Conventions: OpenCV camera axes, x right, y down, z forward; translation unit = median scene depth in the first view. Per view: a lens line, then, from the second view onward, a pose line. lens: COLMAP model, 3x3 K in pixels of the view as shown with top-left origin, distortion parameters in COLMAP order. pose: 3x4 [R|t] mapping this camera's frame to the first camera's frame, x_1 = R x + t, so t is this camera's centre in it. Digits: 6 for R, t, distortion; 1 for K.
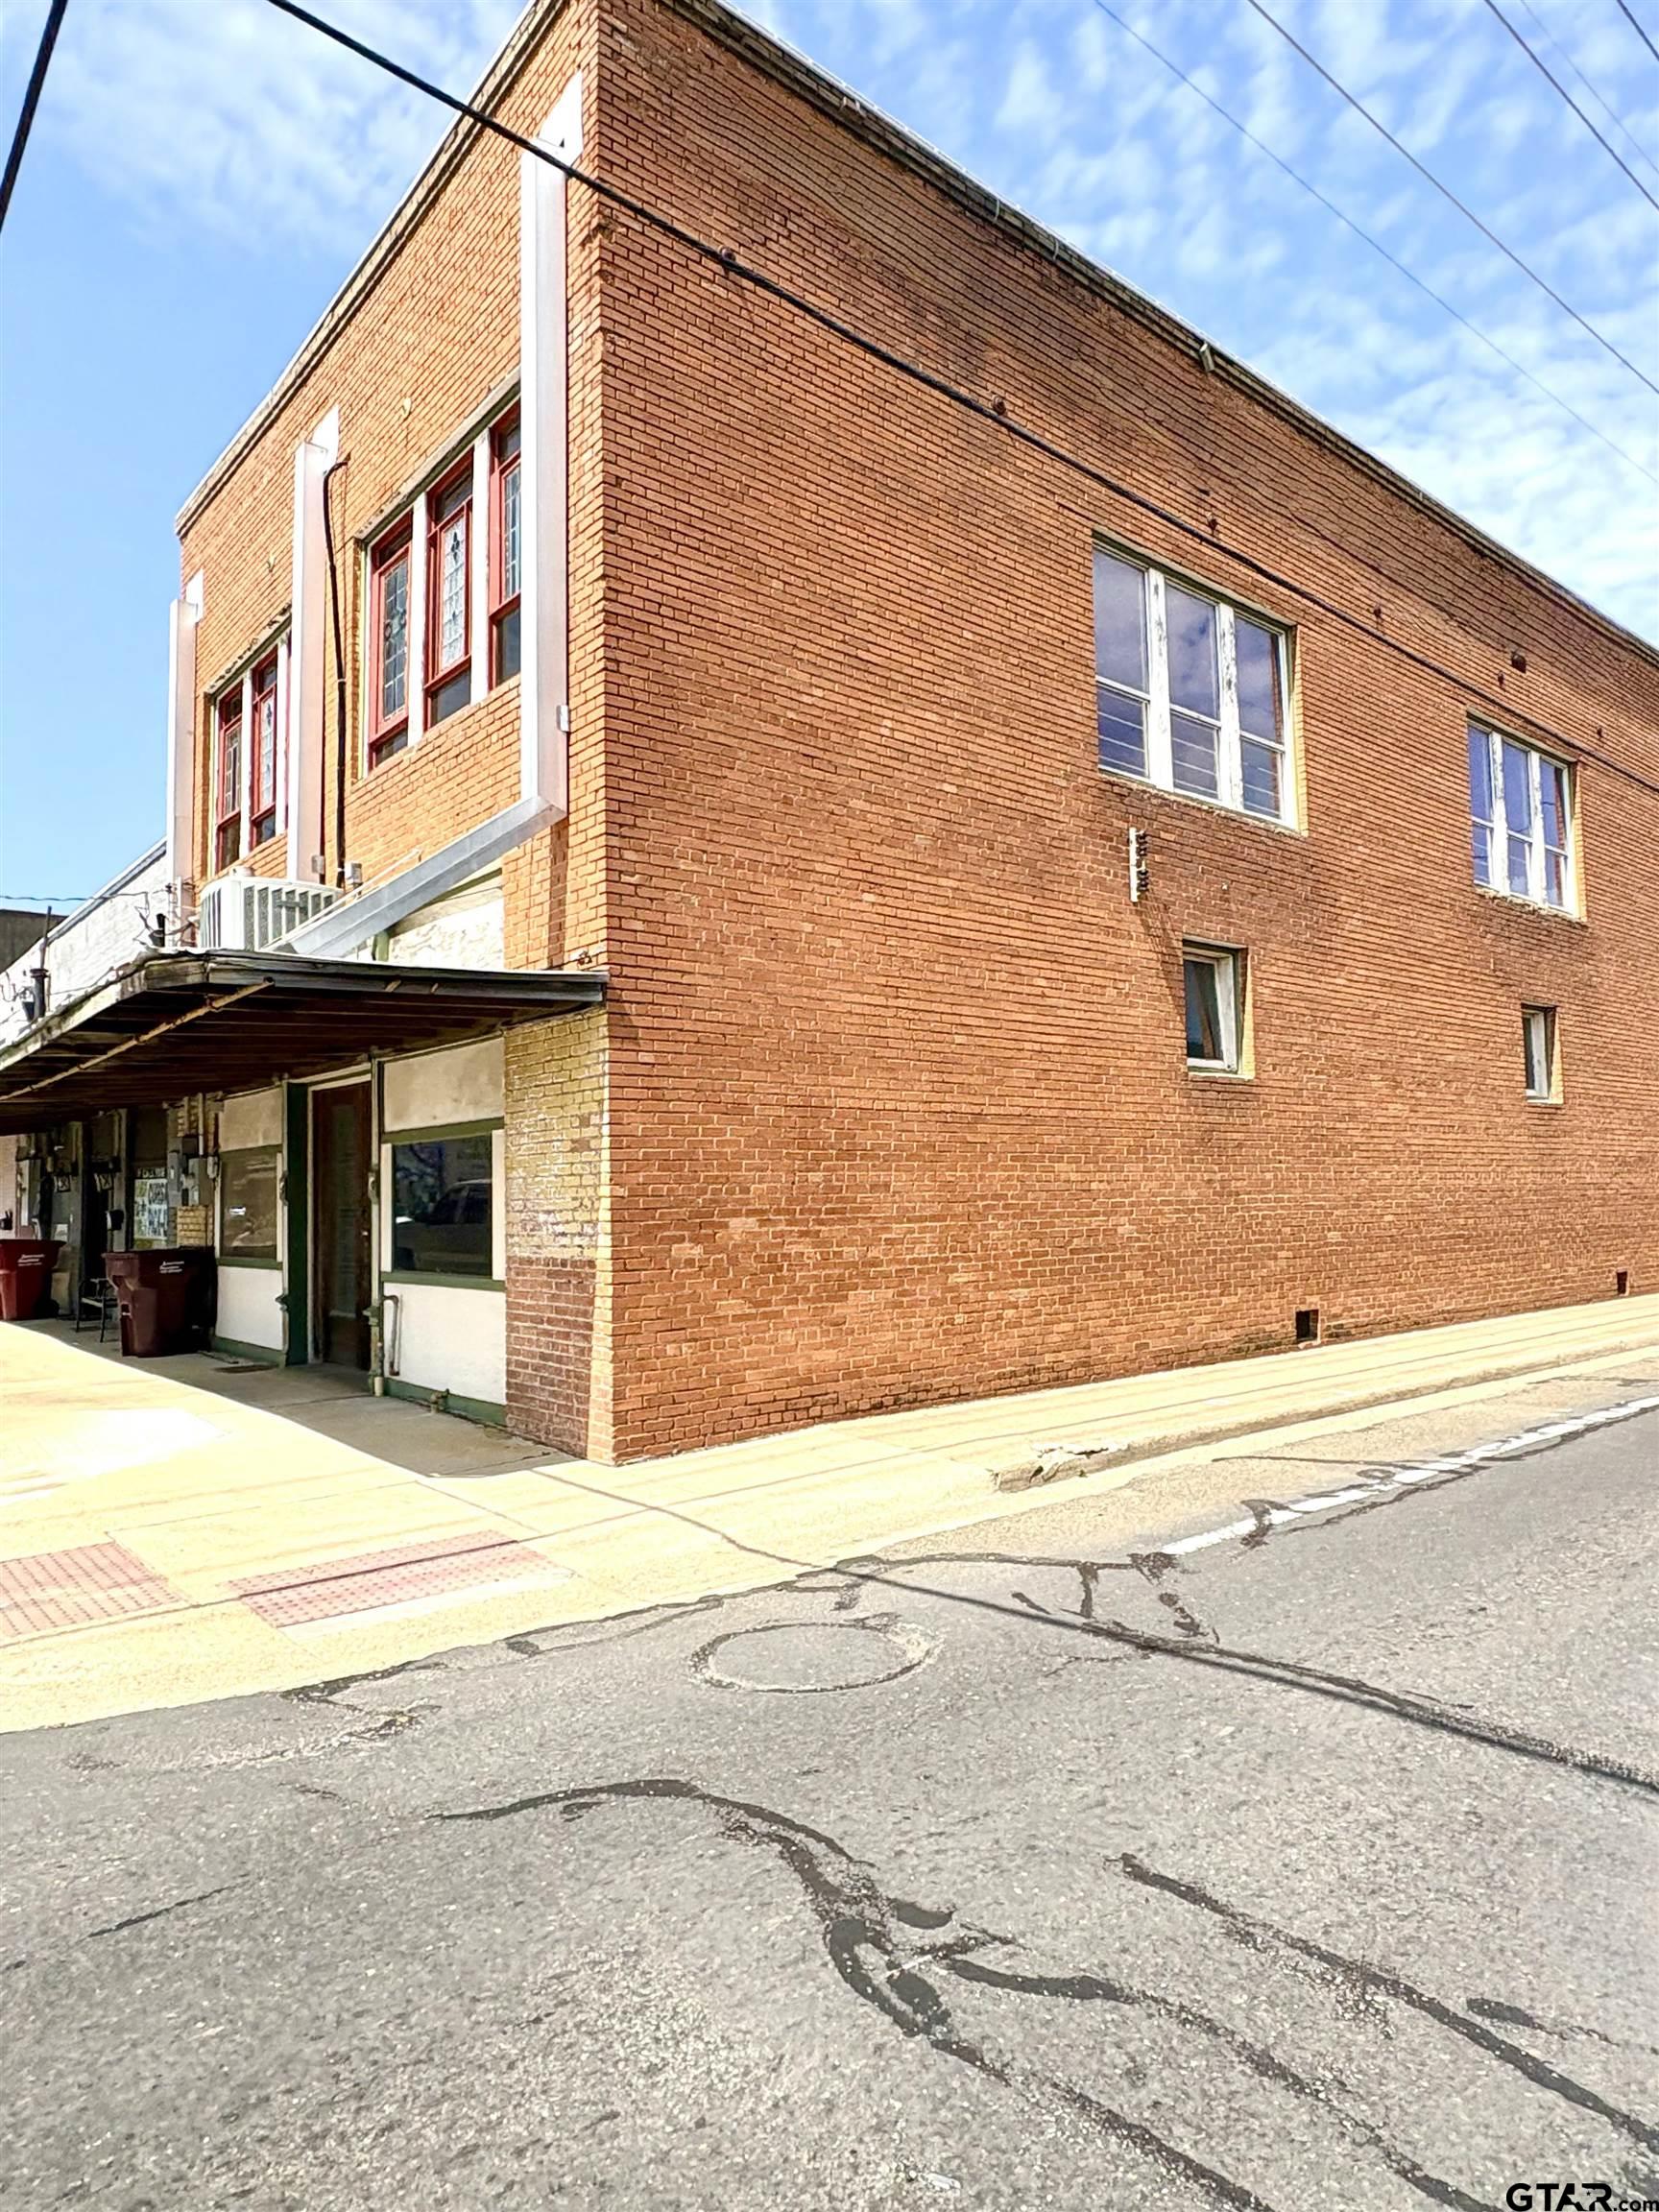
lens RADIAL K [[1340.1, 0, 818.2], [0, 1340.1, 1088.8], [0, 0, 1]] dist [0.000929, 0.002223]
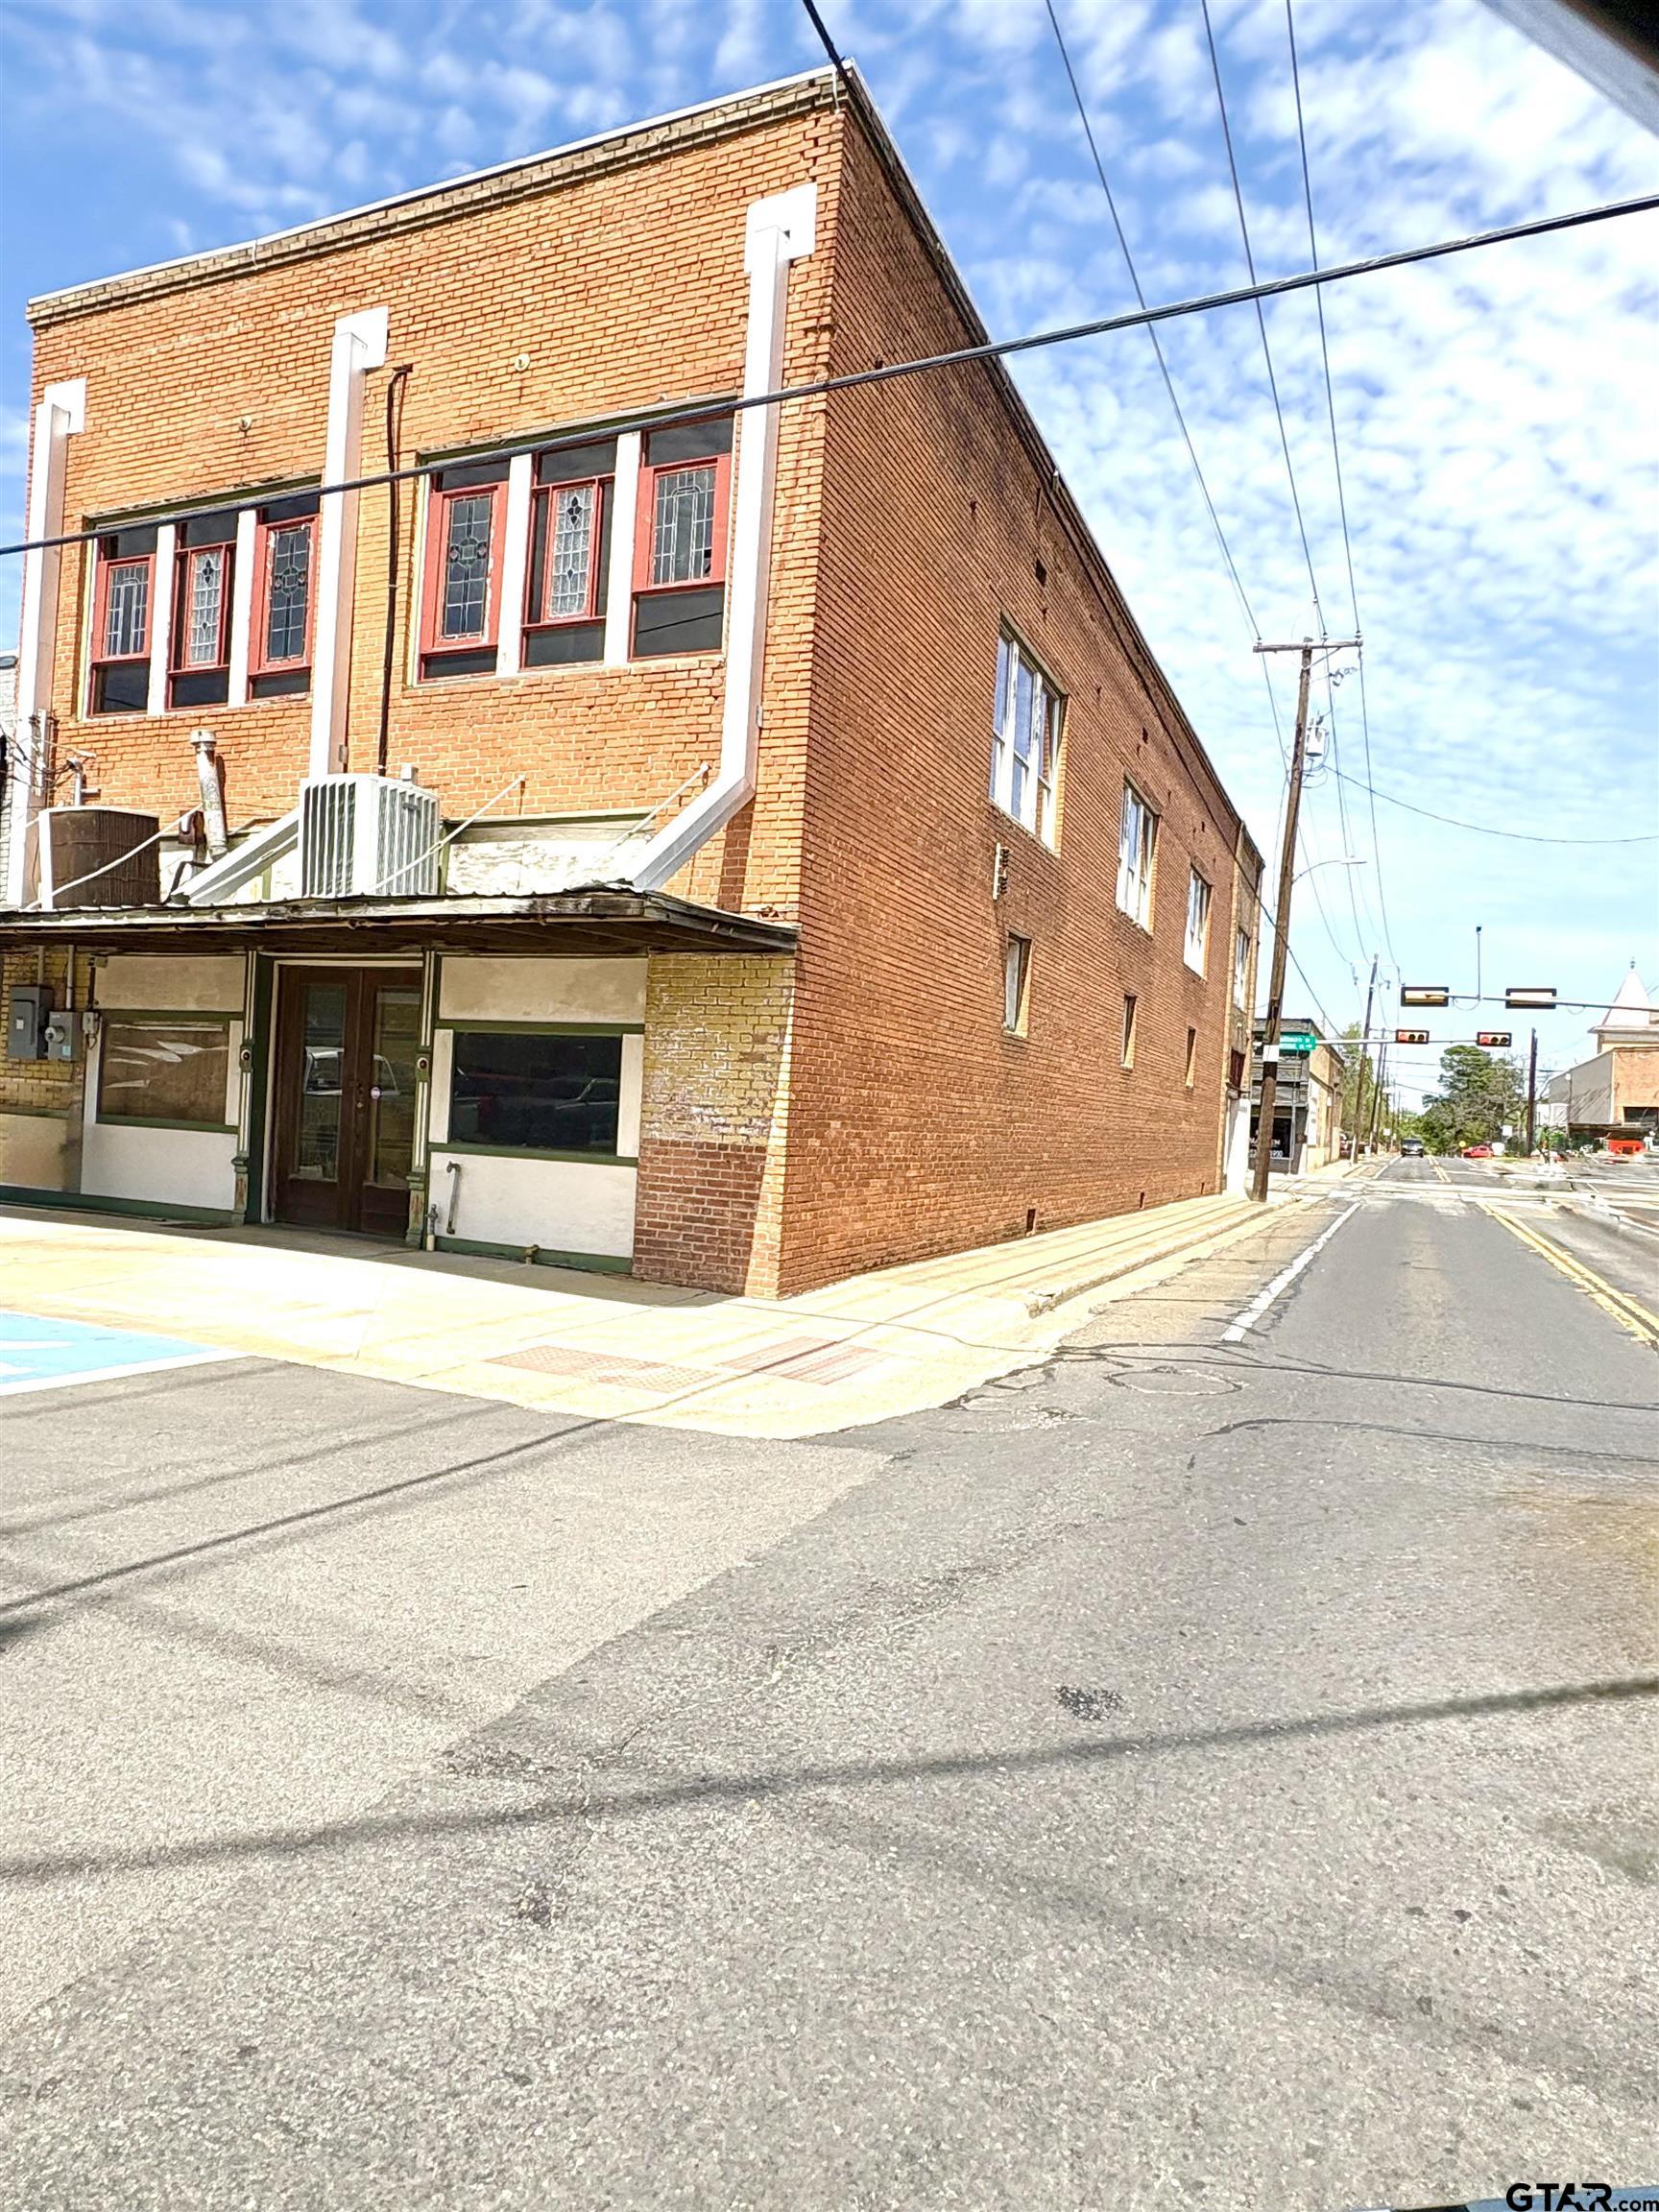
lens RADIAL K [[1340.1, 0, 825.6], [0, 1340.1, 1093.1], [0, 0, 1]] dist [0.000929, 0.002223]
pose [[0.893532, 0.075930, 0.442533, -0.626506], [-0.108875, 0.992823, 0.049486, 0.004477], [-0.435599, -0.092398, 0.895386, -0.172034]]
